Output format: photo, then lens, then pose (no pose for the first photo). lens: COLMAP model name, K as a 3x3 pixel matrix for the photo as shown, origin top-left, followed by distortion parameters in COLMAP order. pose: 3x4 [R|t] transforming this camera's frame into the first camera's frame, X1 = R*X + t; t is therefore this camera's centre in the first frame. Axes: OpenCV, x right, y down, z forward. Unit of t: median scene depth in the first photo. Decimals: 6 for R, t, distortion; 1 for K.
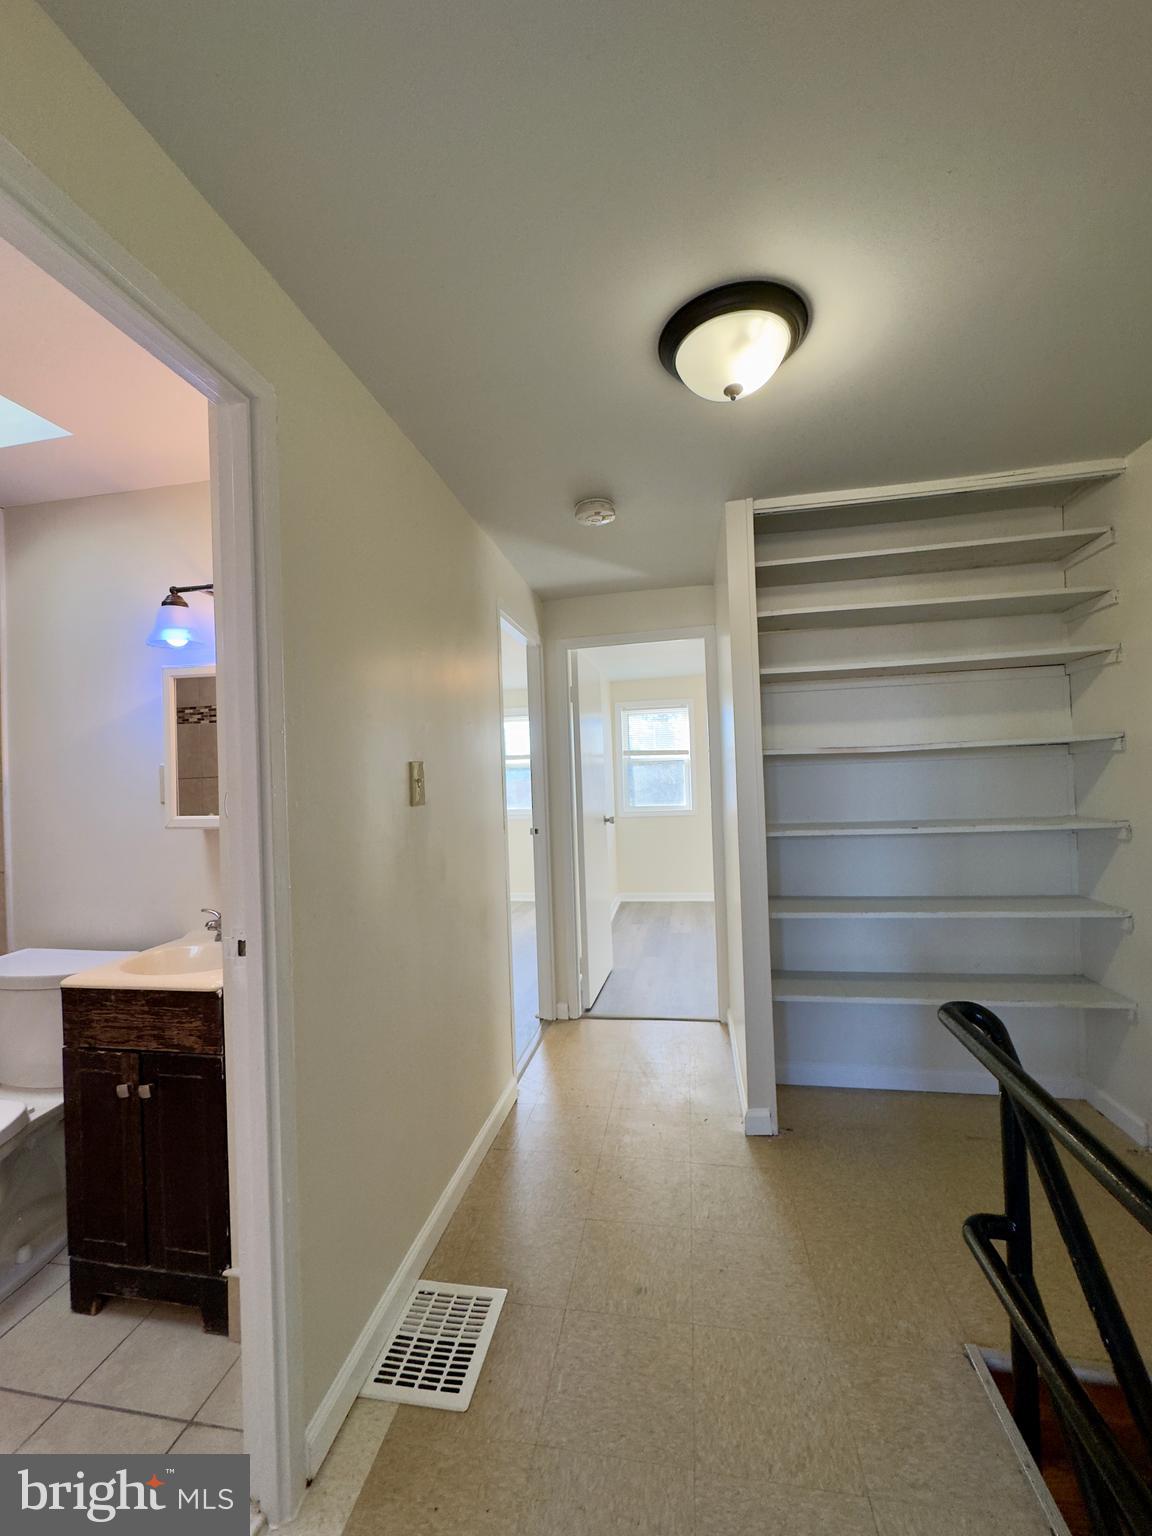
lens RADIAL K [[616.4, 0, 576.1], [0, 616.4, 767.1], [0, 0, 1]] dist [-0.002972, -0.000142]
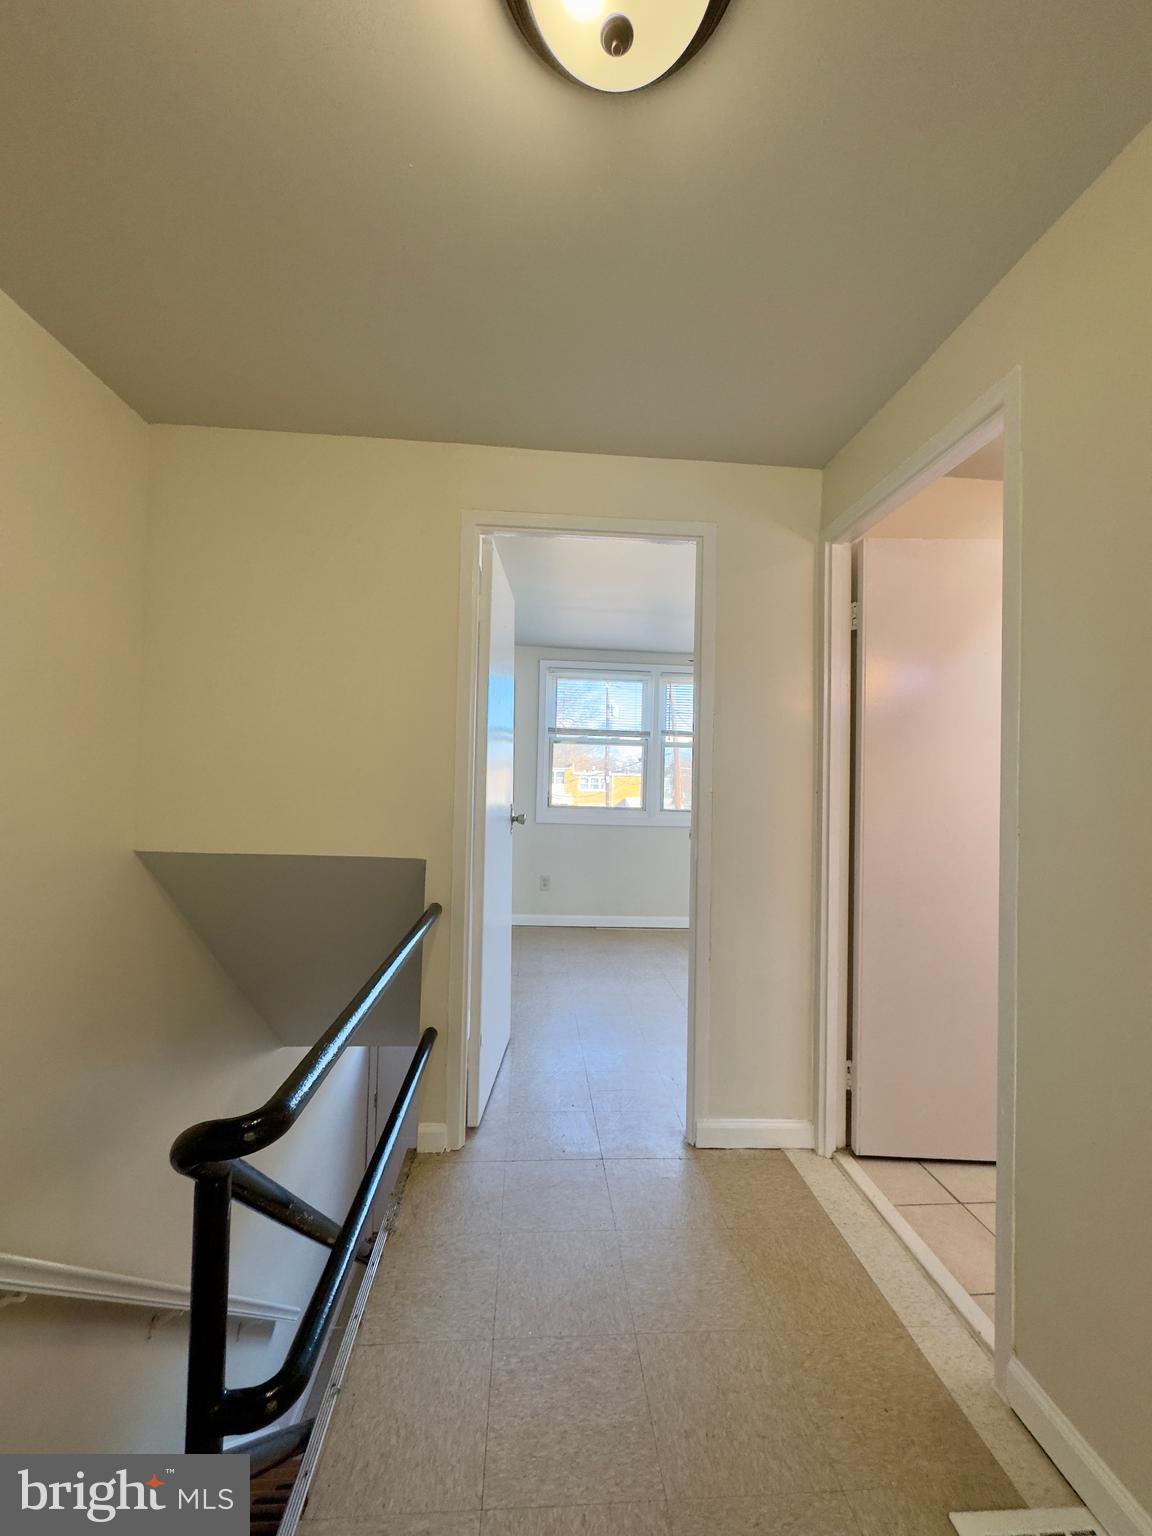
lens RADIAL K [[616.4, 0, 573.4], [0, 616.4, 766.1], [0, 0, 1]] dist [-0.002972, -0.000142]
pose [[-0.969963, 0.007107, -0.243150, 0.540021], [0.013044, 0.999655, -0.022816, 0.097267], [0.242904, -0.025303, -0.969720, 1.883974]]
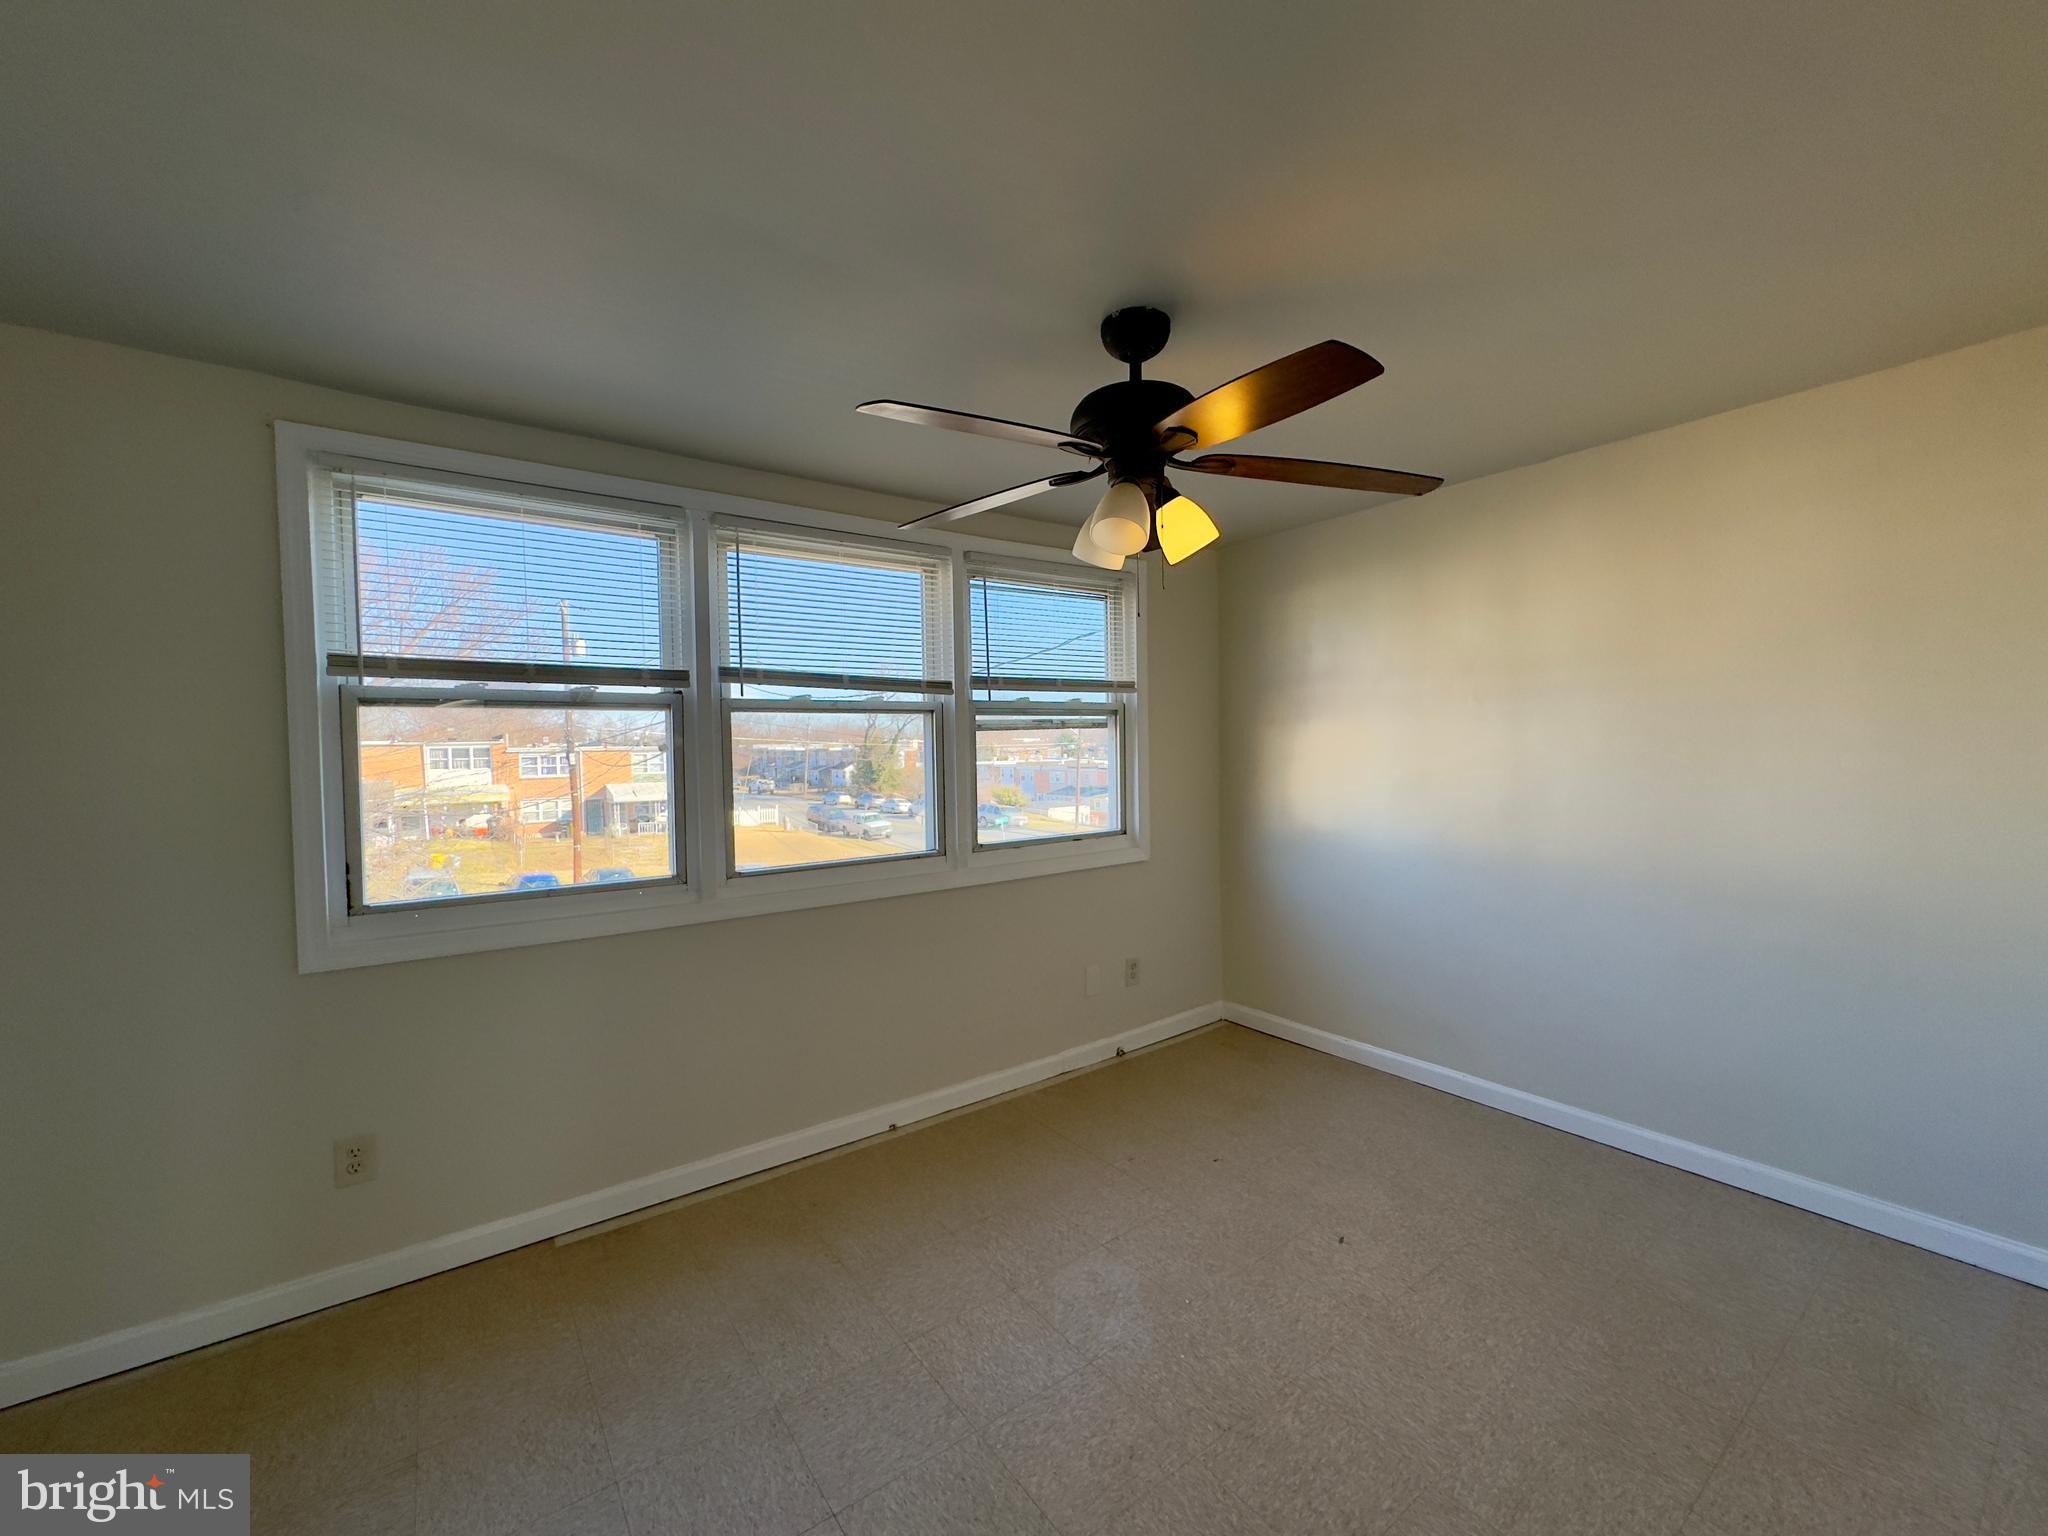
lens RADIAL K [[821.8, 0, 1025.6], [0, 821.8, 763.4], [0, 0, 1]] dist [-0.002972, -0.000142]
pose [[-0.691818, 0.064647, -0.719172, 0.187774], [0.052544, 0.997851, 0.039152, 0.023687], [0.720157, -0.010702, -0.693728, 0.796848]]
